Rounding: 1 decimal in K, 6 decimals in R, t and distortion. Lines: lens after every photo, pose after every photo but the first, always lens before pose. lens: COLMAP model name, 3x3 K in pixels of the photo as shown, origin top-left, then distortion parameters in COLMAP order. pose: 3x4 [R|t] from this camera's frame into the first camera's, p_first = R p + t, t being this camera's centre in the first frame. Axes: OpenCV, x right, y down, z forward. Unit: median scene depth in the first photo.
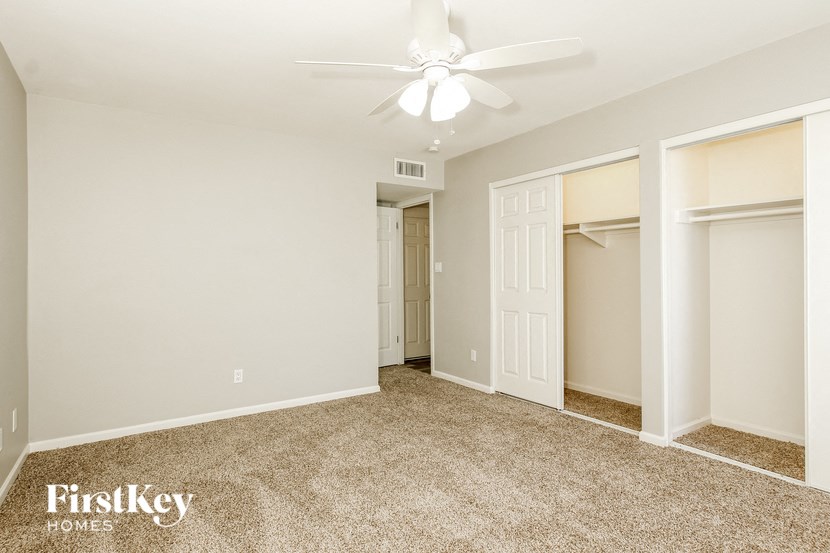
lens RADIAL K [[422.2, 0, 414.5], [0, 422.2, 275.8], [0, 0, 1]] dist [0.002576, -0.000882]
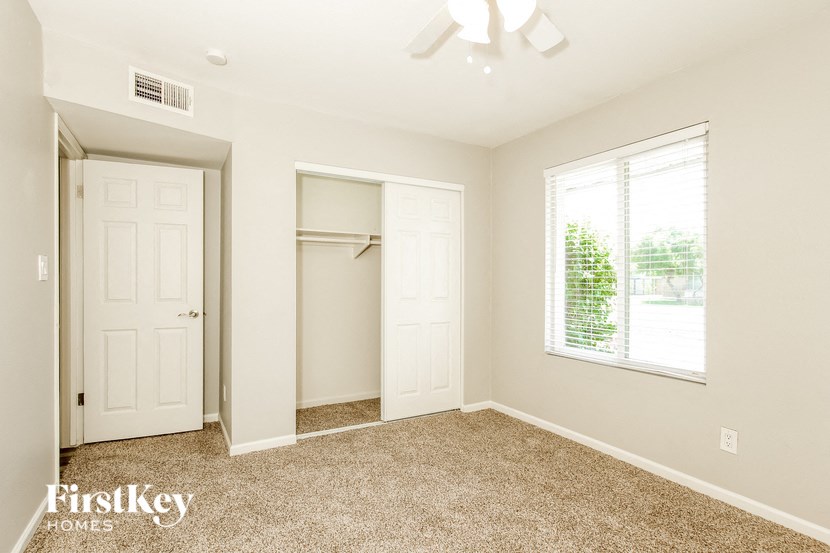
lens RADIAL K [[422.2, 0, 413.4], [0, 422.2, 287.3], [0, 0, 1]] dist [0.002576, -0.000882]
pose [[0.090759, -0.003016, 0.995868, -0.537662], [0.003021, 0.999992, 0.002753, 0.000466], [-0.995868, 0.002759, 0.090768, 0.679734]]
